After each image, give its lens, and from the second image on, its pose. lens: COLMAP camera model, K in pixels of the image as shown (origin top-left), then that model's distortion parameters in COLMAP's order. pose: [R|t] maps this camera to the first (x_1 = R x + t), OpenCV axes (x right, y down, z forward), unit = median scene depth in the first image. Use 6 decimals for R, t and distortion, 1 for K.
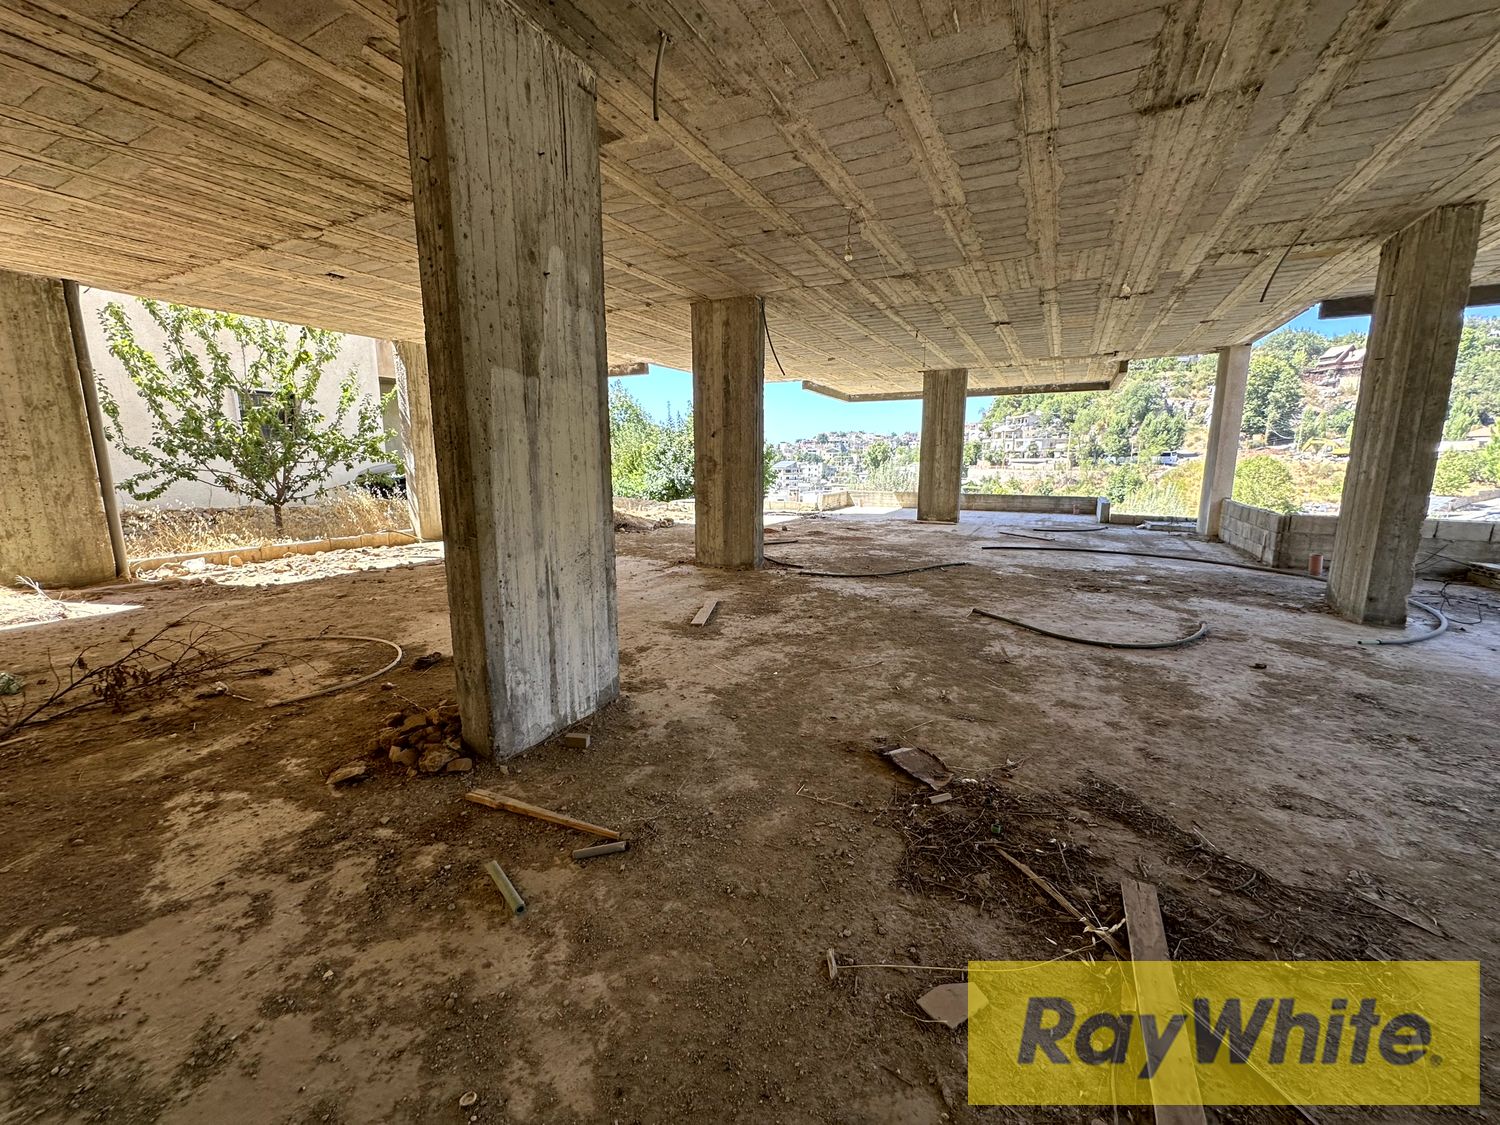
lens RADIAL K [[598.5, 0, 750.4], [0, 598.5, 563.1], [0, 0, 1]] dist [-0.003156, 0.001384]
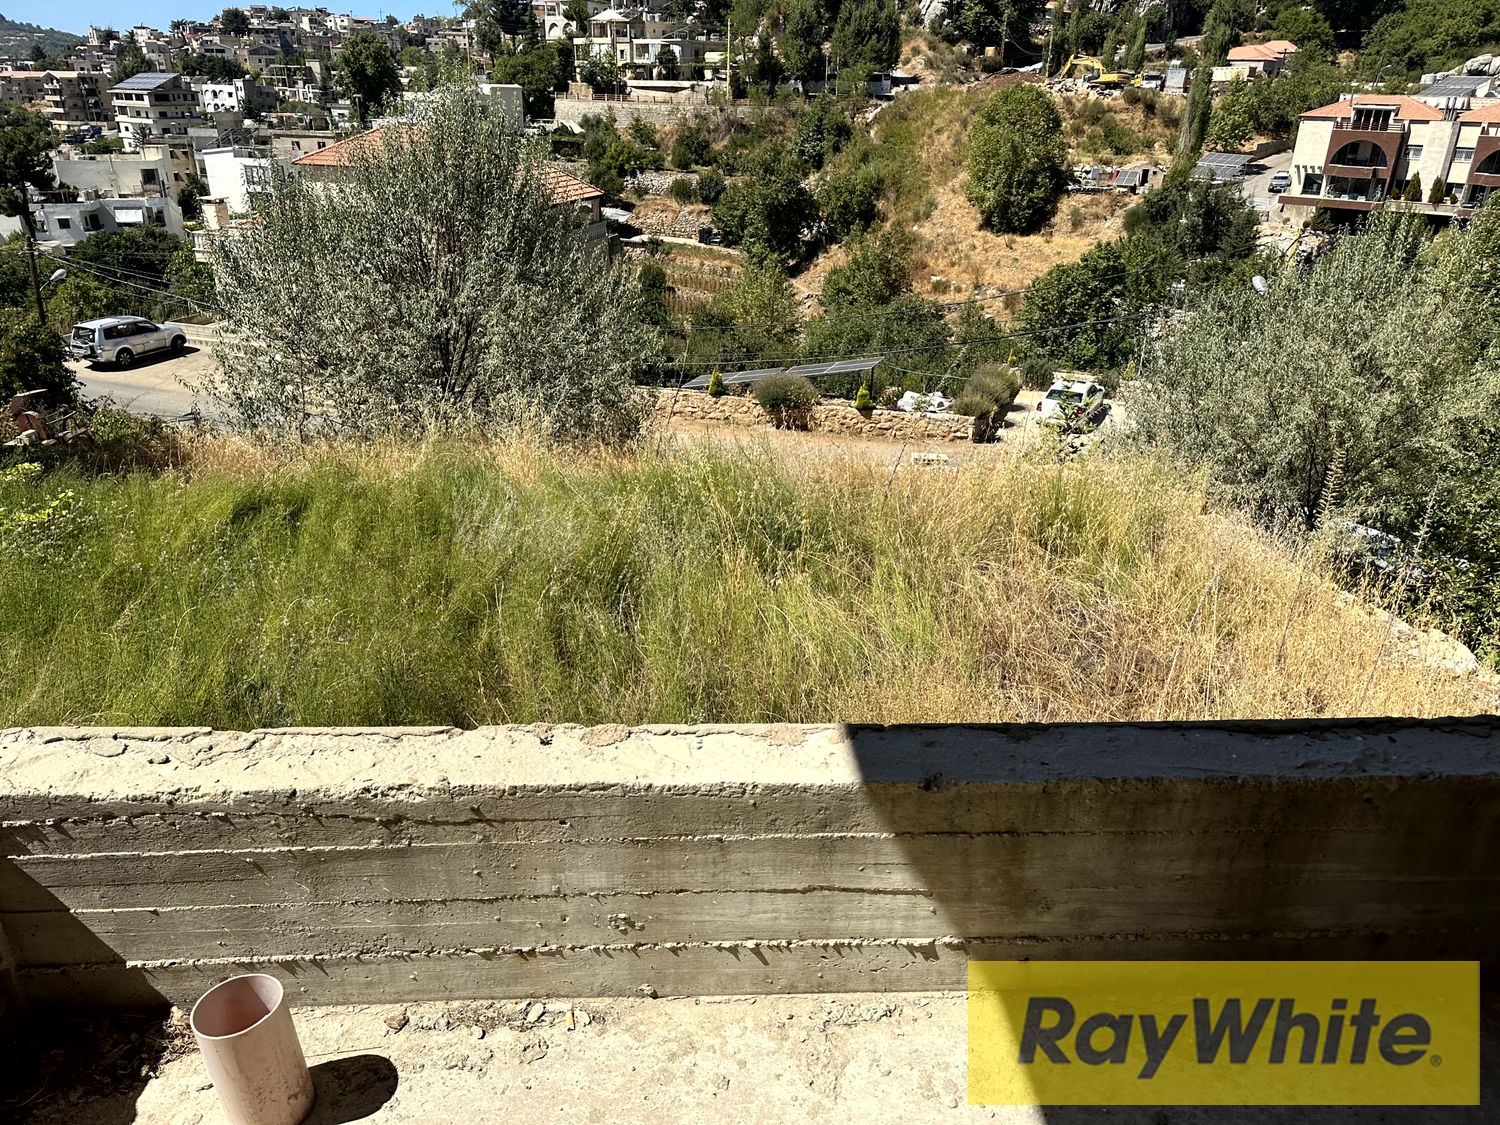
lens RADIAL K [[1035.9, 0, 746.0], [0, 1035.9, 552.9], [0, 0, 1]] dist [0.054491, -0.063339]
pose [[0.864751, -0.187374, 0.465936, 0.280787], [0.063469, 0.961126, 0.268717, -0.233380], [-0.498174, -0.202801, 0.843027, 1.378064]]
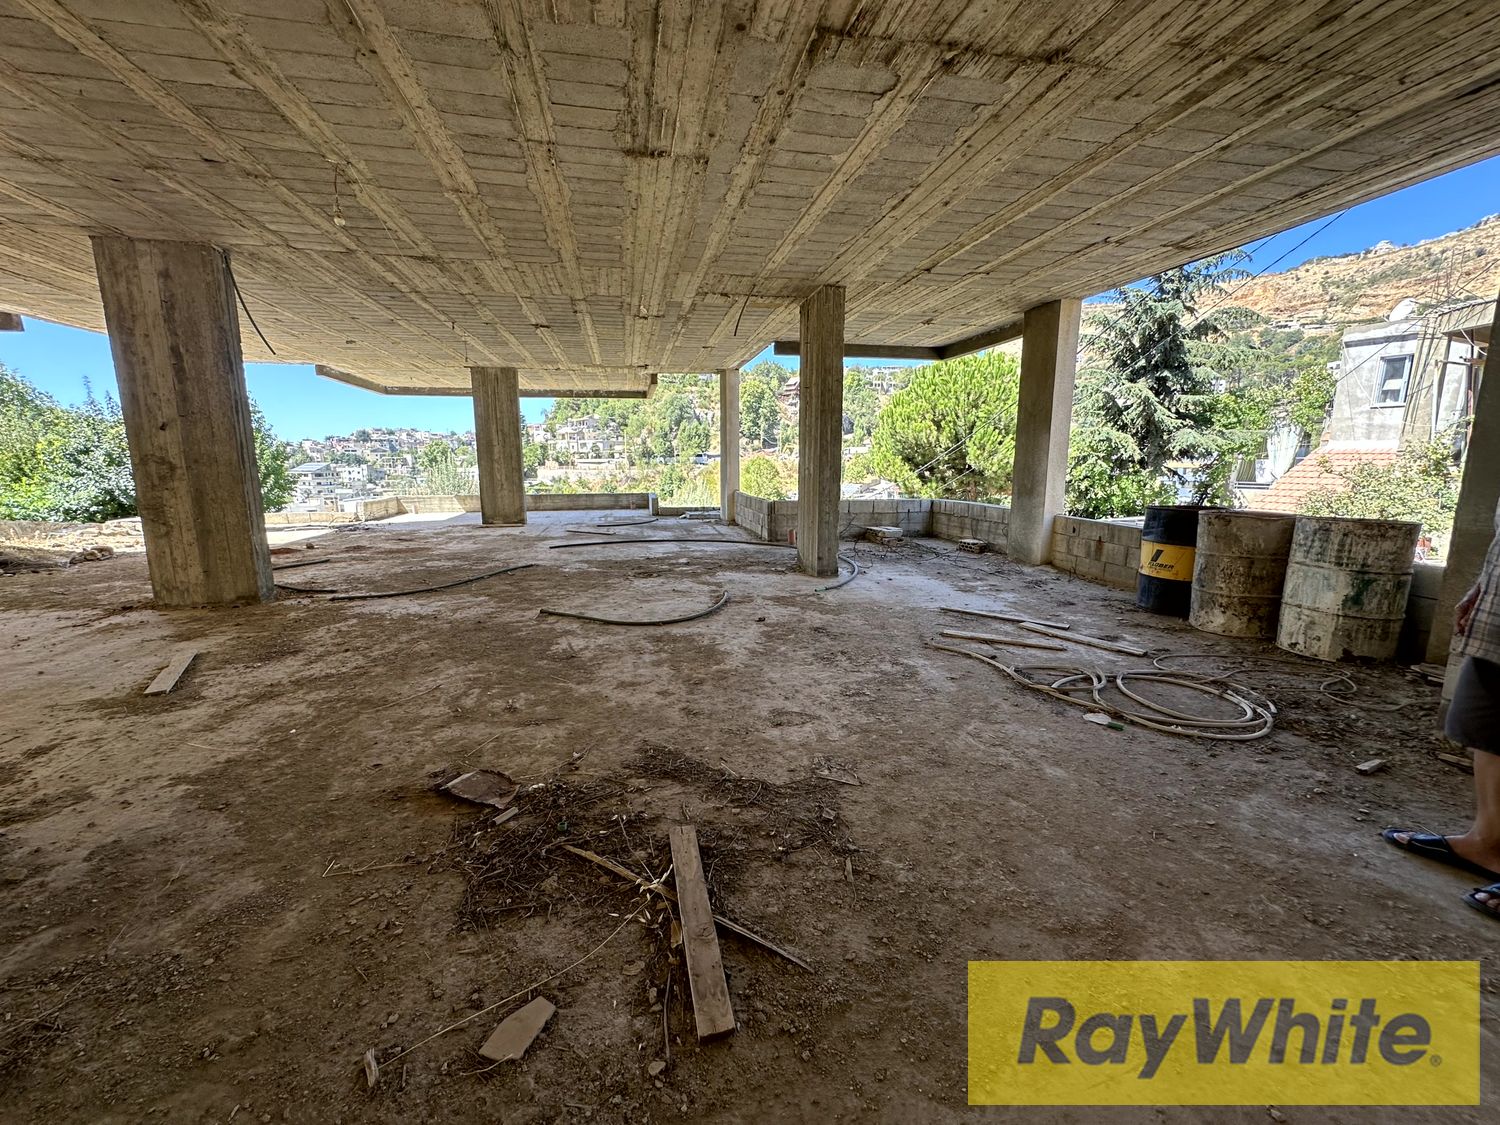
lens RADIAL K [[598.5, 0, 749.3], [0, 598.5, 563.9], [0, 0, 1]] dist [-0.003156, 0.001384]
pose [[0.777167, -0.109999, 0.619607, 0.022828], [0.109752, 0.993207, 0.038663, 0.000178], [-0.619650, 0.037956, 0.783960, -0.002141]]
